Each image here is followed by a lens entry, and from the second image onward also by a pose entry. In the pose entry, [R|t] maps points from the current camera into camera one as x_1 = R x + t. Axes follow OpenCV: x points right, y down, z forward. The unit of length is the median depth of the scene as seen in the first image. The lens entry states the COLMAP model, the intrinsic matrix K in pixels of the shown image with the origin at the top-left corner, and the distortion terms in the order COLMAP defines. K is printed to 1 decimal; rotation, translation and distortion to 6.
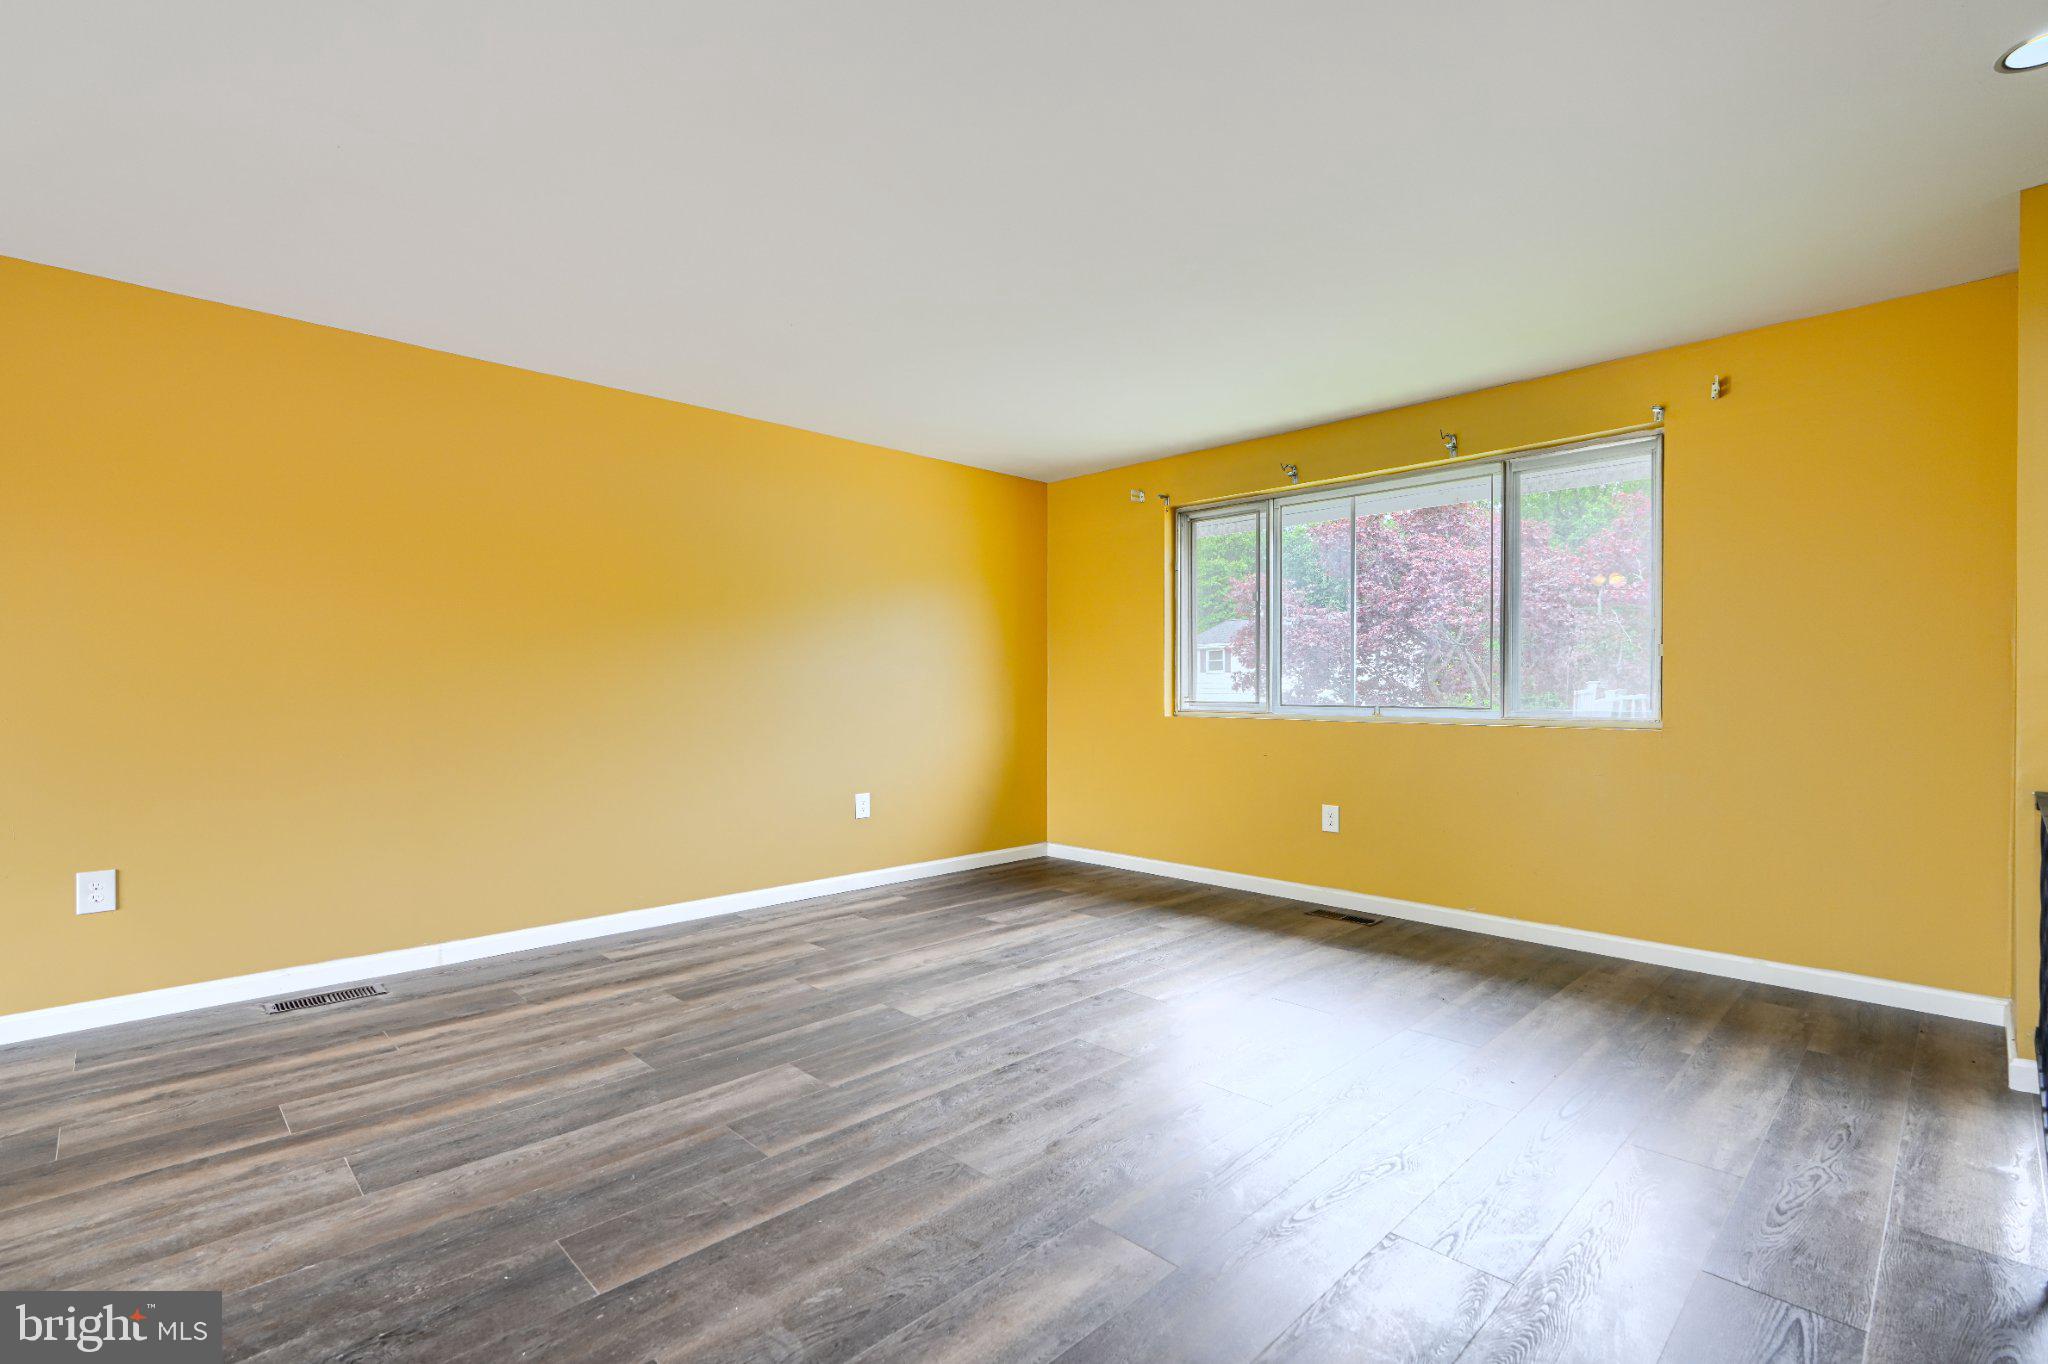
lens RADIAL K [[921.3, 0, 1026.0], [0, 921.3, 690.0], [0, 0, 1]] dist [0.001615, 0.000309]
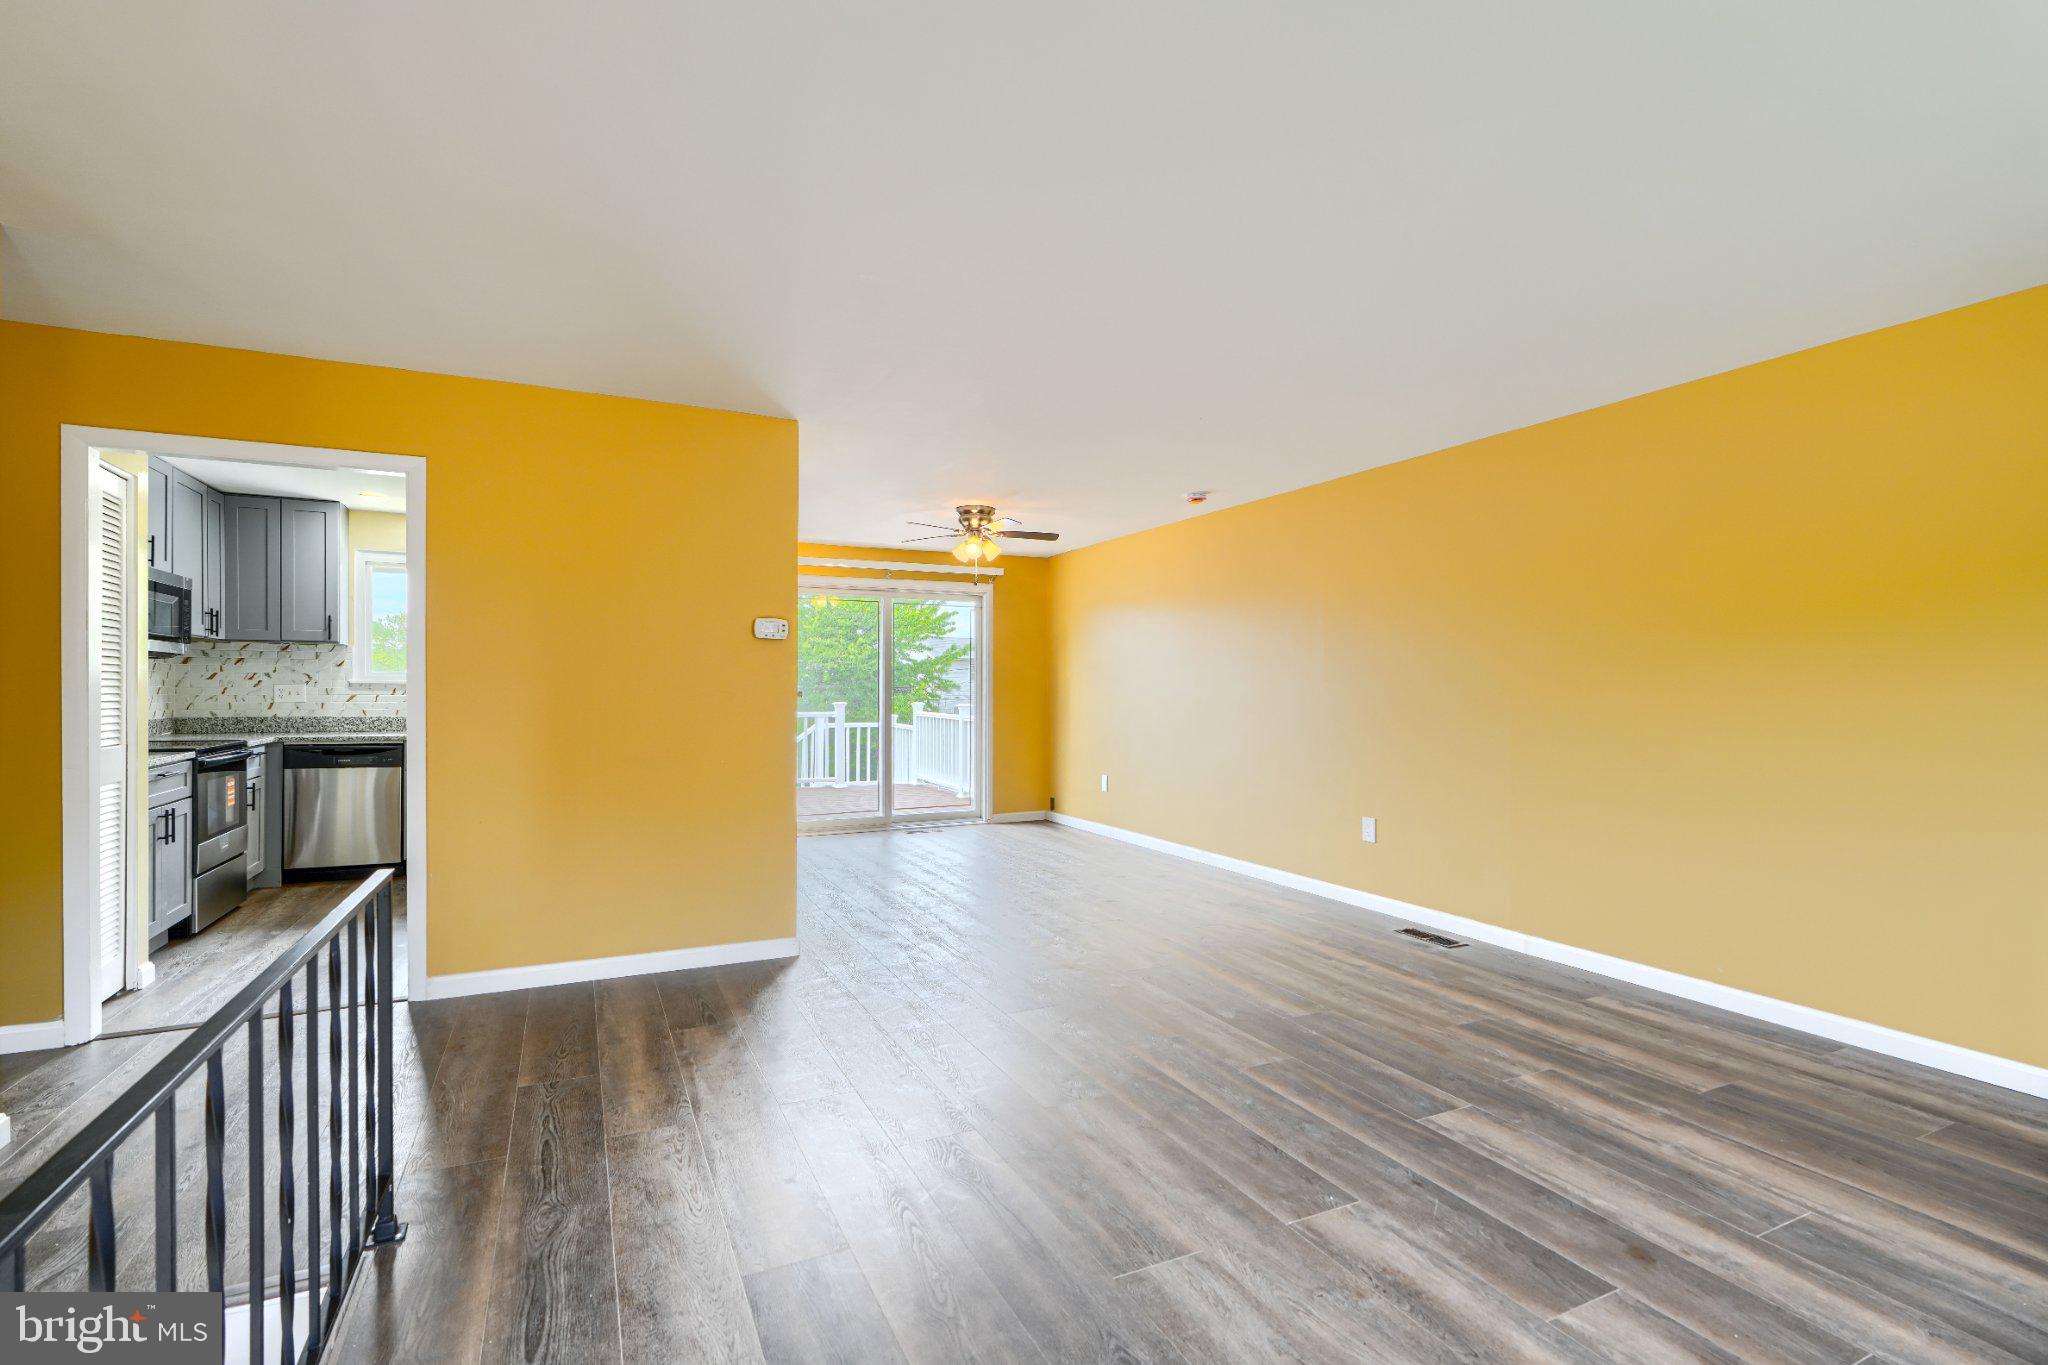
lens RADIAL K [[921.3, 0, 1012.1], [0, 921.3, 693.8], [0, 0, 1]] dist [0.001615, 0.000309]
pose [[-0.314620, 0.003708, -0.949211, 0.698853], [-0.007667, 0.999950, 0.006447, -0.031645], [0.949187, 0.009306, -0.314576, 0.786213]]
